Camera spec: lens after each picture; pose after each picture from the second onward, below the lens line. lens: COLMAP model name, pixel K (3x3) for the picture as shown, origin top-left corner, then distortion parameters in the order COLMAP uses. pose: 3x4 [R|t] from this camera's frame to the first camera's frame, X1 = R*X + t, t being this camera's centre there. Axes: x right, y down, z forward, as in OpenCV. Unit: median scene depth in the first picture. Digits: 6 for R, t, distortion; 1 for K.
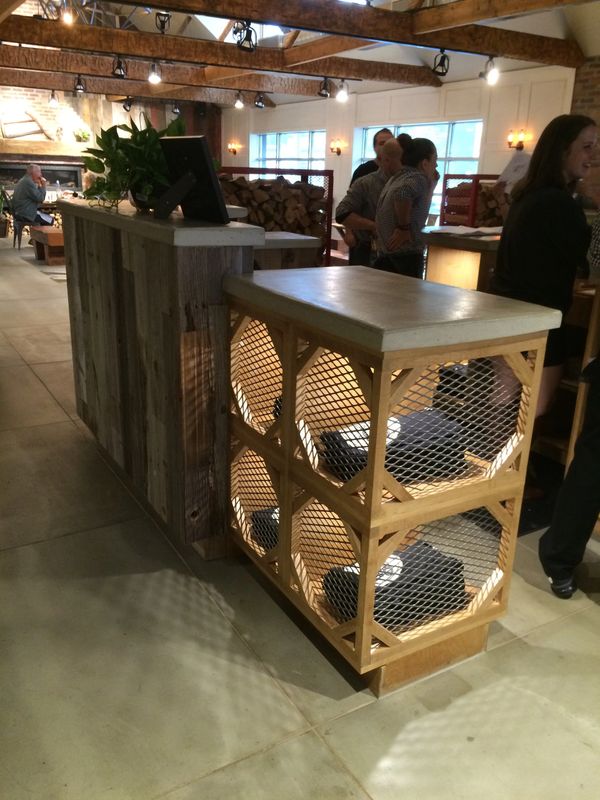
lens RADIAL K [[695.8, 0, 300.0], [0, 695.8, 400.0], [0, 0, 1]] dist [0.106270, -0.156243]
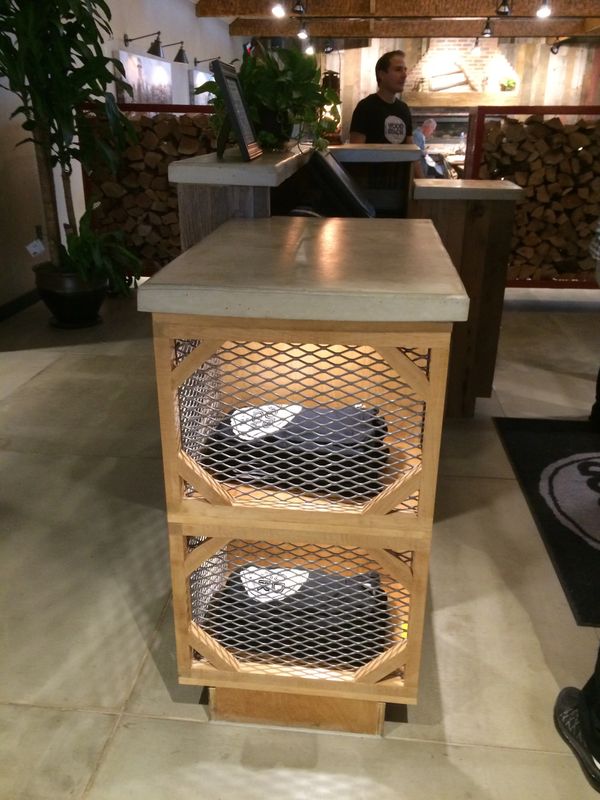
lens RADIAL K [[695.8, 0, 300.0], [0, 695.8, 400.0], [0, 0, 1]] dist [0.106270, -0.156243]
pose [[0.793812, 0.204049, -0.572910, 0.518254], [-0.172172, 0.978896, 0.110087, -0.061515], [0.583283, 0.011251, 0.812191, 0.307282]]
